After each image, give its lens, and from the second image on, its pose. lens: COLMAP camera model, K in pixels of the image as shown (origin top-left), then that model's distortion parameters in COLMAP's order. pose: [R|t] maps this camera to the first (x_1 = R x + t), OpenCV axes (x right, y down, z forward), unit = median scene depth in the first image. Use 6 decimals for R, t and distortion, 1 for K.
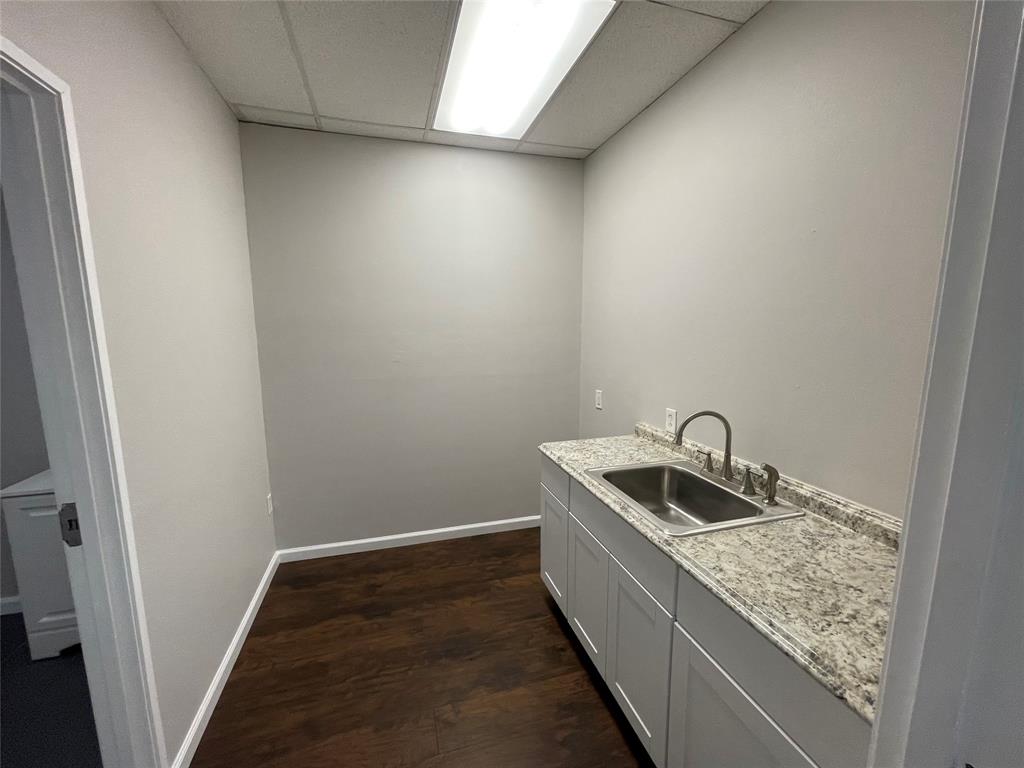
lens RADIAL K [[413.2, 0, 508.7], [0, 413.2, 386.7], [0, 0, 1]] dist [-0.001668, -0.000079]
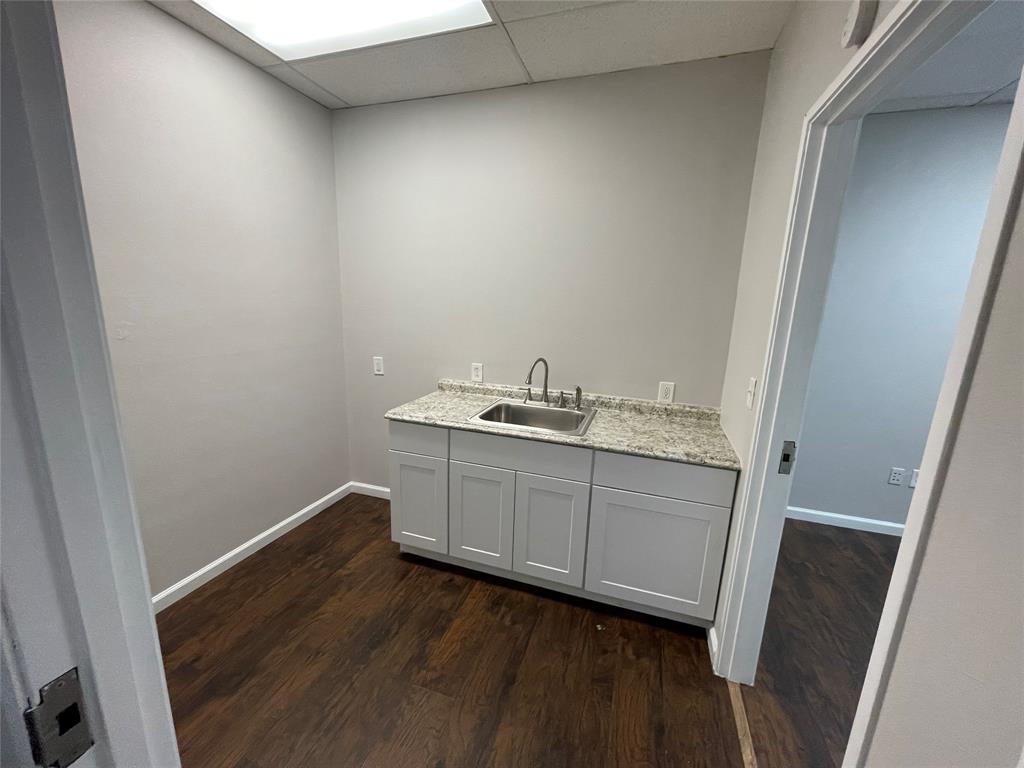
lens RADIAL K [[413.2, 0, 508.7], [0, 413.2, 386.7], [0, 0, 1]] dist [-0.001668, -0.000079]
pose [[0.575842, -0.147552, 0.804136, -0.586179], [0.083764, 0.989051, 0.121500, -0.020502], [-0.813259, -0.002607, 0.581896, 0.188716]]
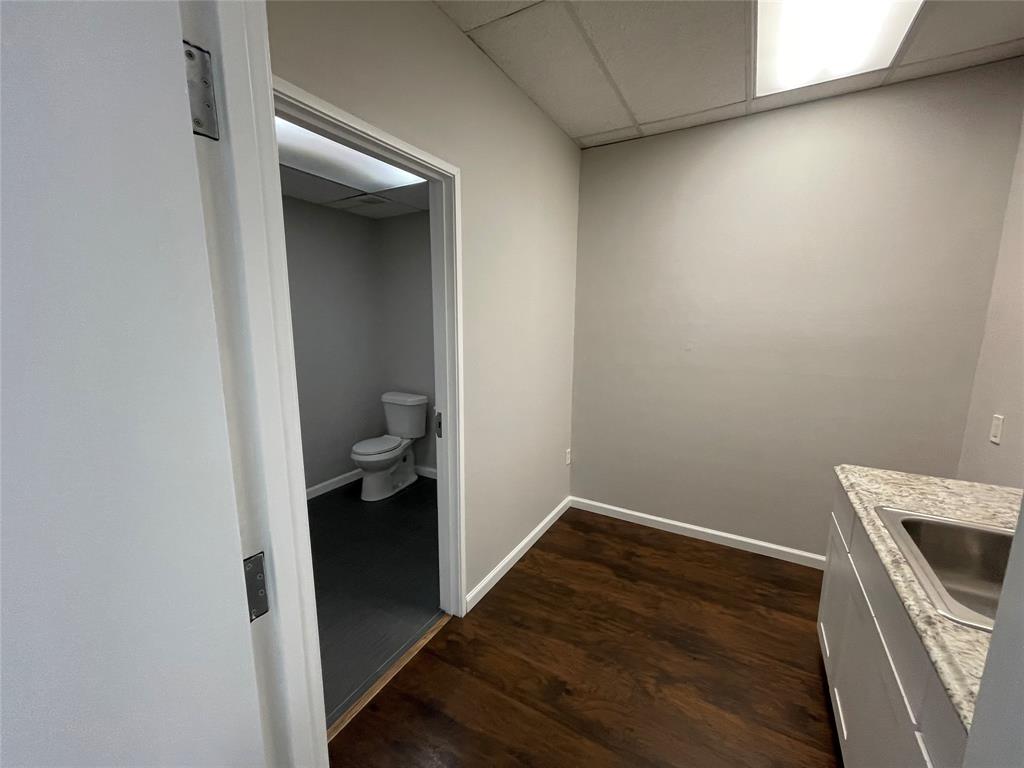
lens RADIAL K [[413.2, 0, 508.7], [0, 413.2, 386.7], [0, 0, 1]] dist [-0.001668, -0.000079]
pose [[0.685080, 0.127992, -0.717135, 0.203439], [-0.113536, 0.991174, 0.068440, 0.010791], [0.719566, 0.034534, 0.693565, -0.004679]]
